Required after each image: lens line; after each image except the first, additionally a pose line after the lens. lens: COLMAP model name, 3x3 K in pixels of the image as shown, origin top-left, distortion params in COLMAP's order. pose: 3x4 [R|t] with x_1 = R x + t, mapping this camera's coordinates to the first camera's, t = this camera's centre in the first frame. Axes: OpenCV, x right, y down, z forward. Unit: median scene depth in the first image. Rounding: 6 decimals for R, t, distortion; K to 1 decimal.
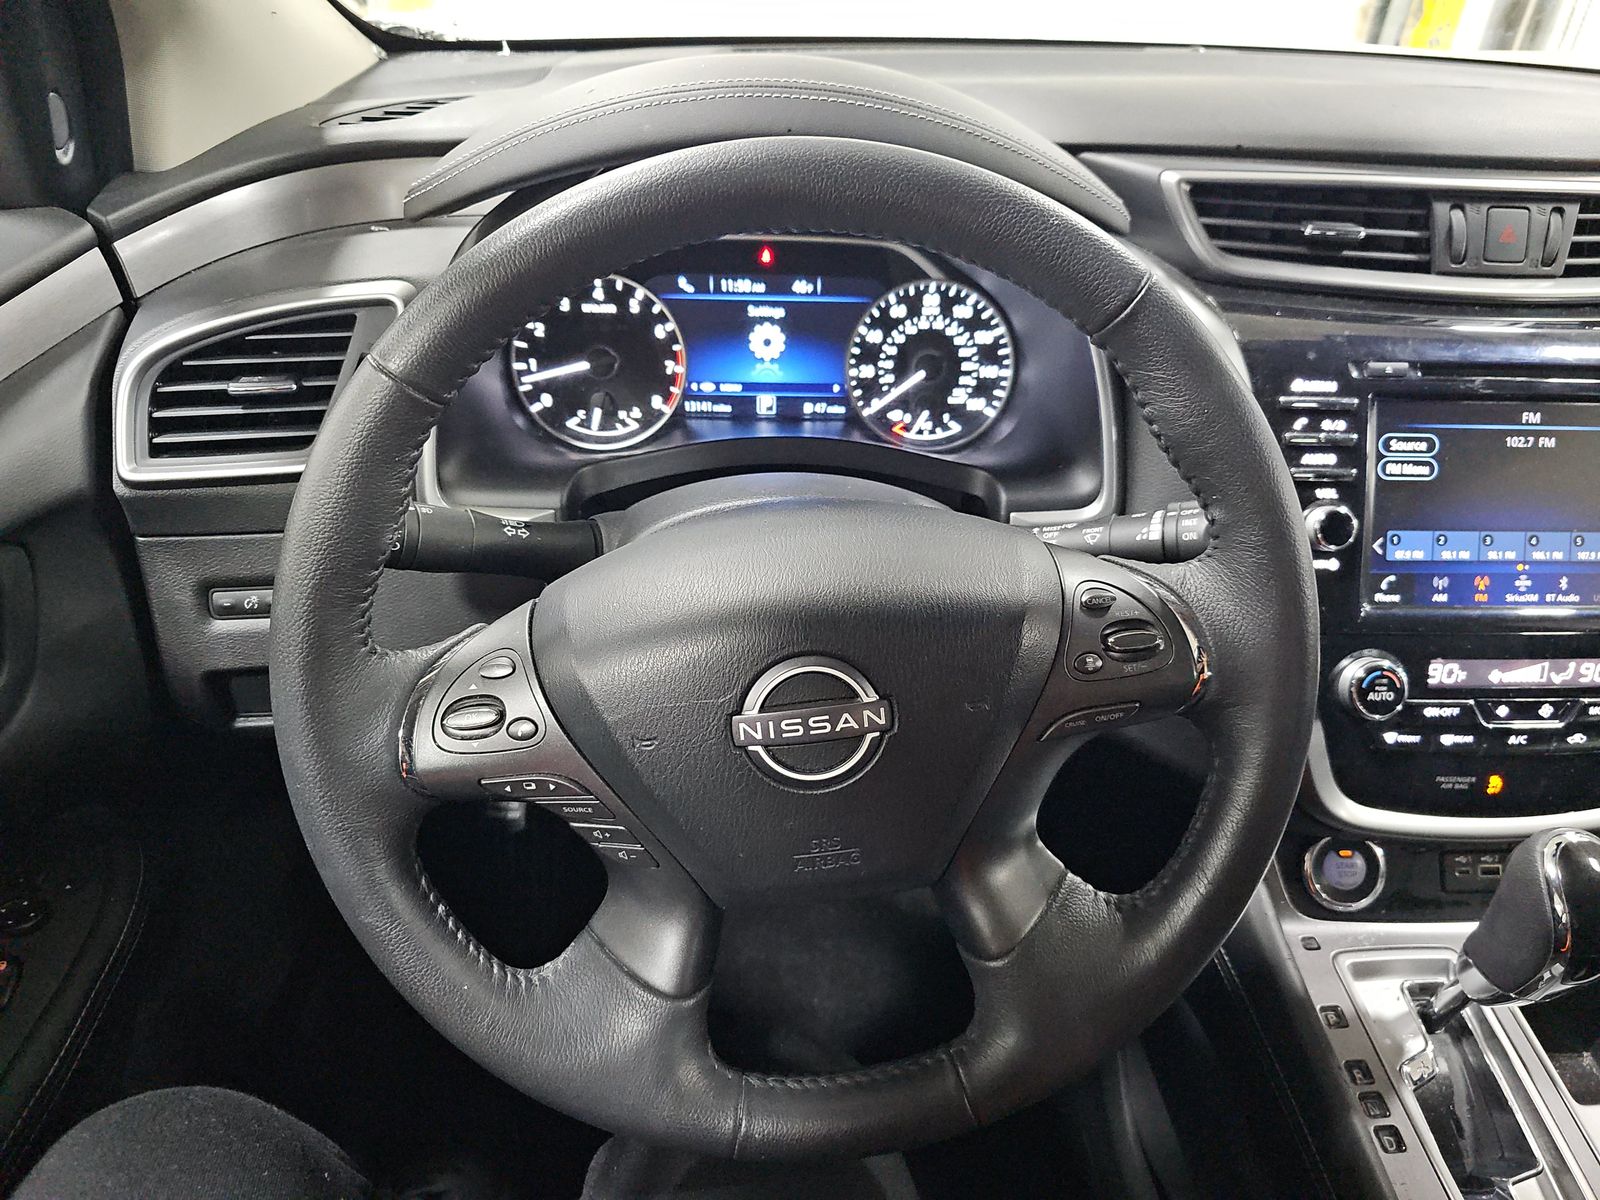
lens RADIAL K [[1081.4, 0, 798.5], [0, 1081.4, 591.8], [0, 0, 1]] dist [0.035564, -0.042840]
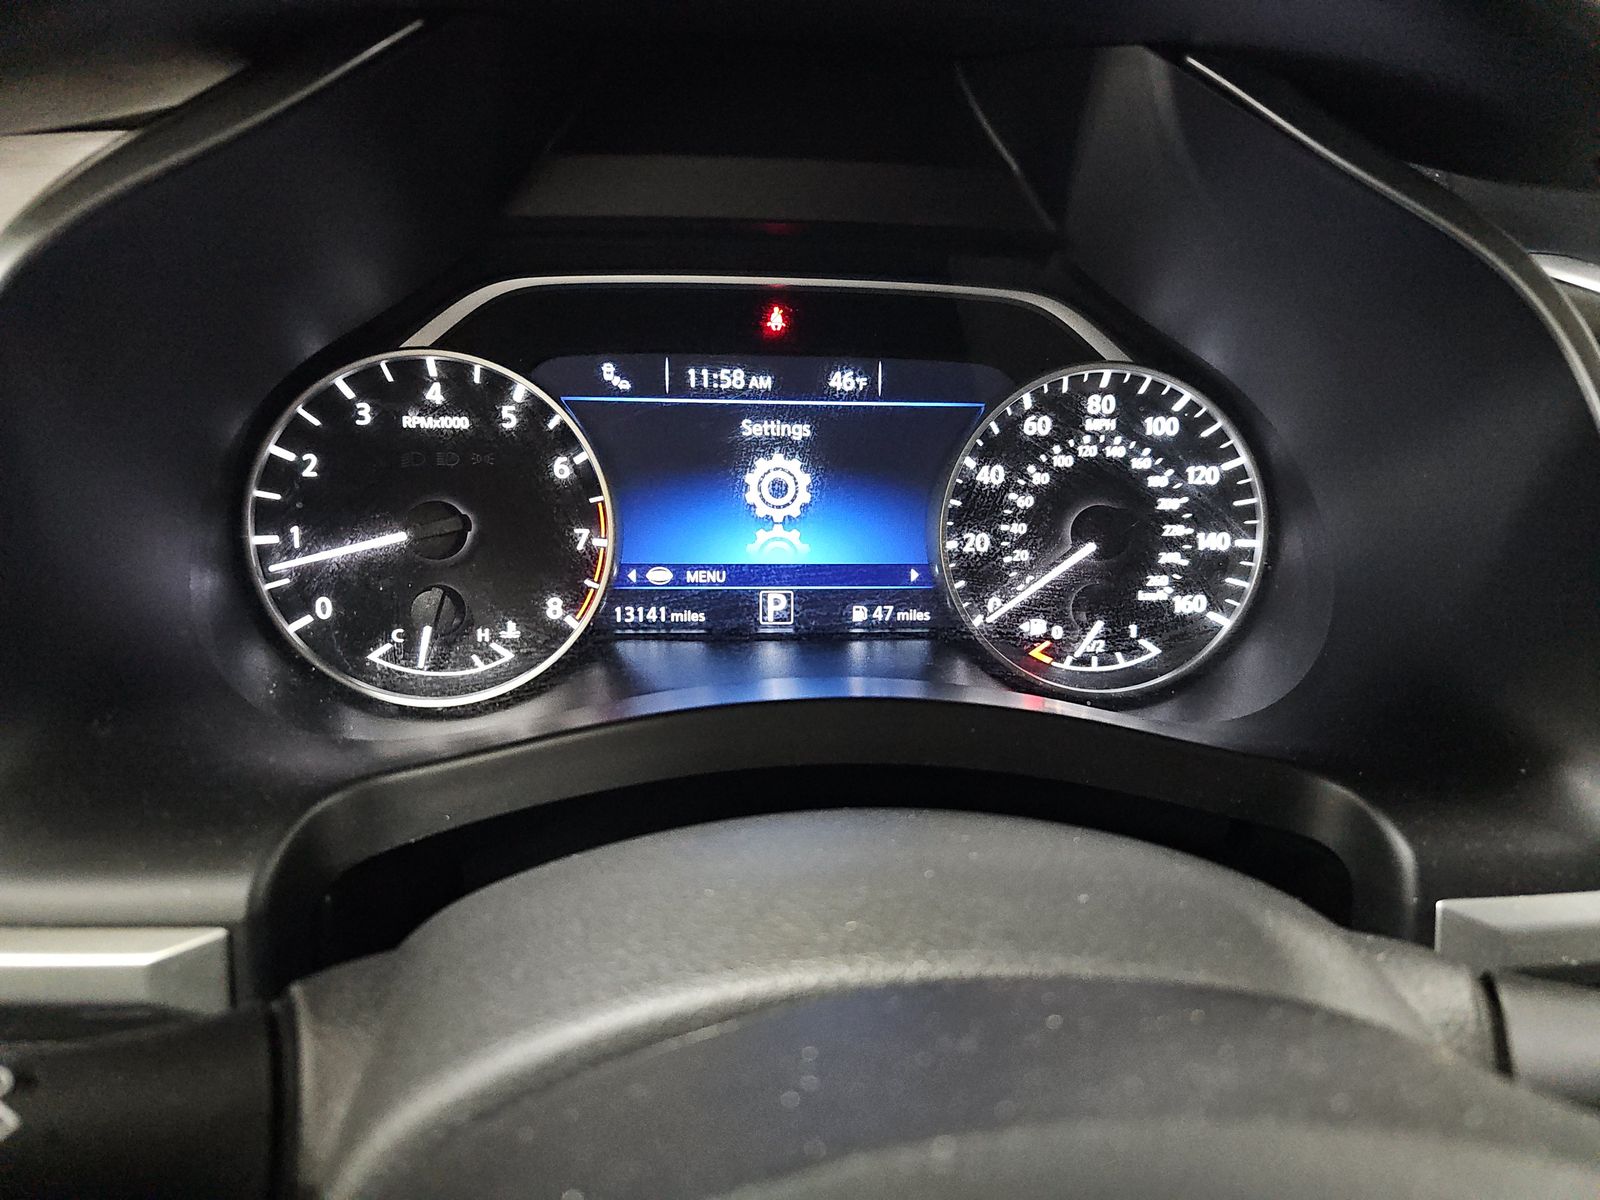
lens RADIAL K [[1081.4, 0, 783.8], [0, 1081.4, 590.4], [0, 0, 1]] dist [0.035564, -0.042840]
pose [[0.999736, -0.011220, 0.020040, -0.038779], [0.014217, 0.987605, -0.156316, -0.109859], [-0.018038, 0.156560, 0.987504, 0.536414]]
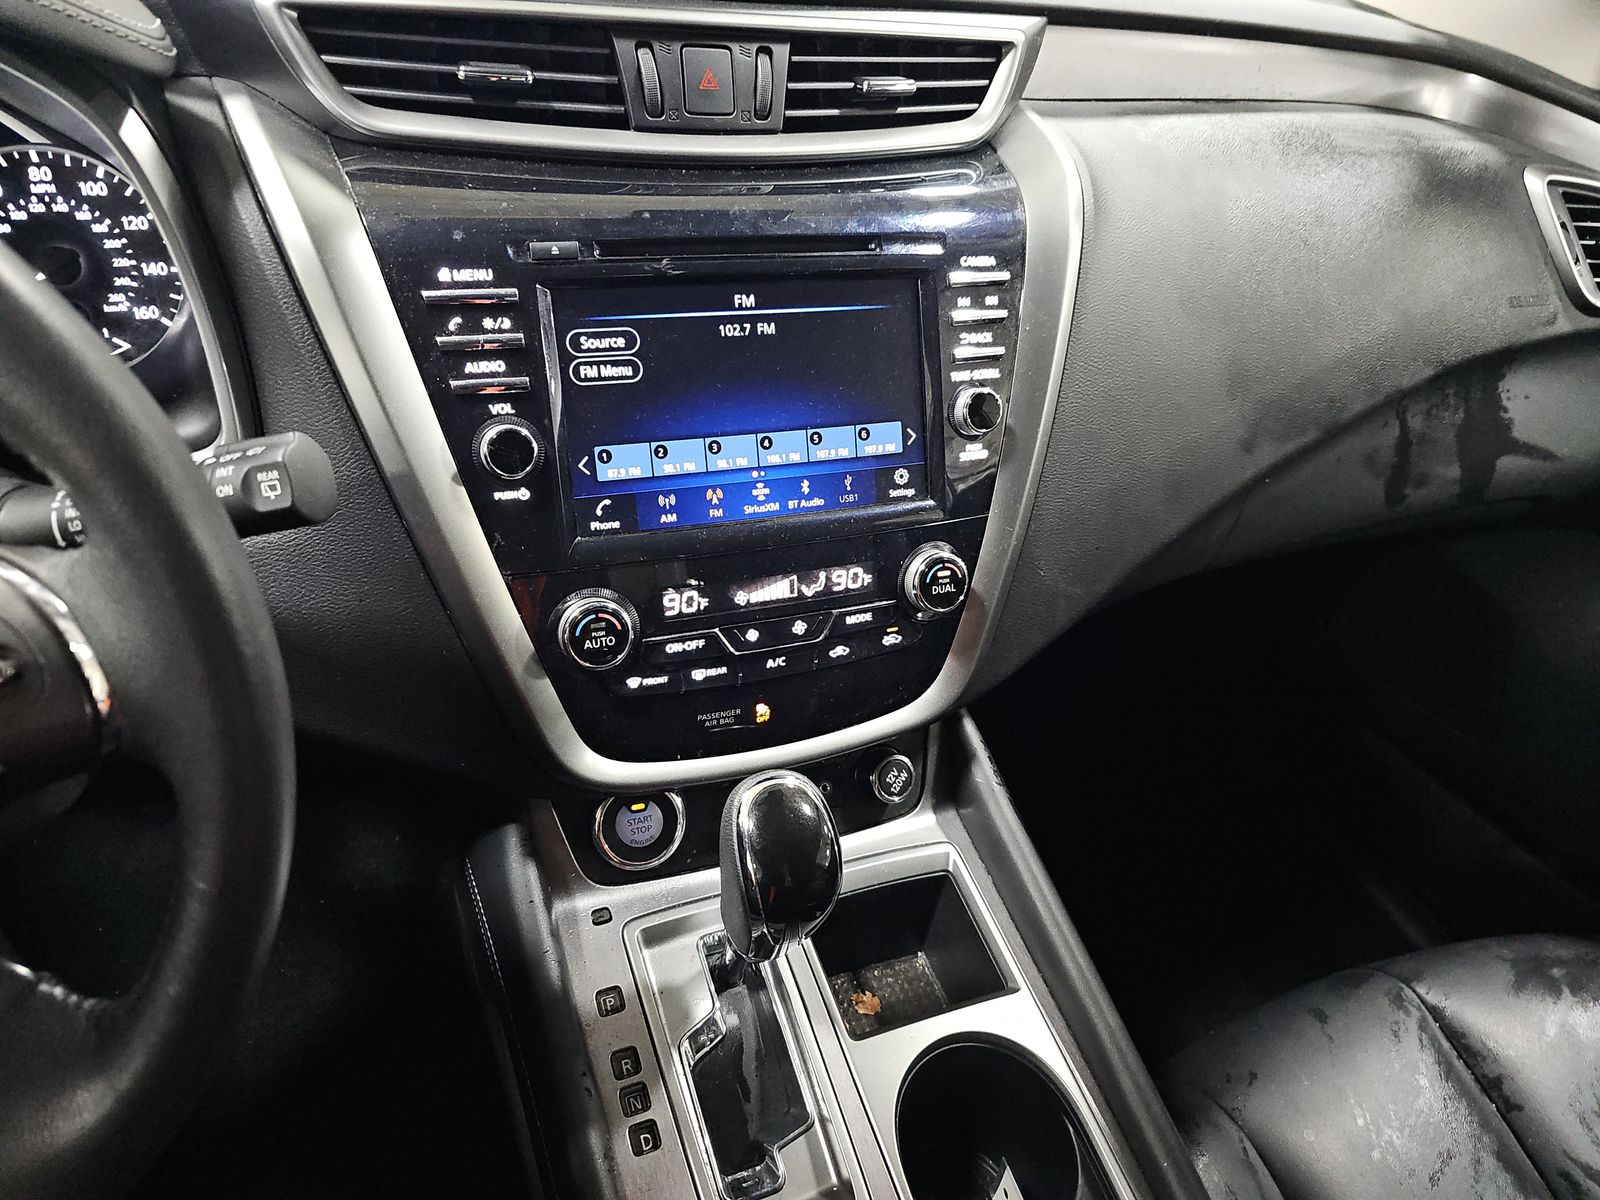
lens RADIAL K [[1081.4, 0, 782.9], [0, 1081.4, 598.7], [0, 0, 1]] dist [0.035564, -0.042840]
pose [[0.948787, -0.131190, 0.287389, 0.365794], [0.100898, 0.987891, 0.117859, -0.020498], [-0.299371, -0.082827, 0.950535, 0.127453]]
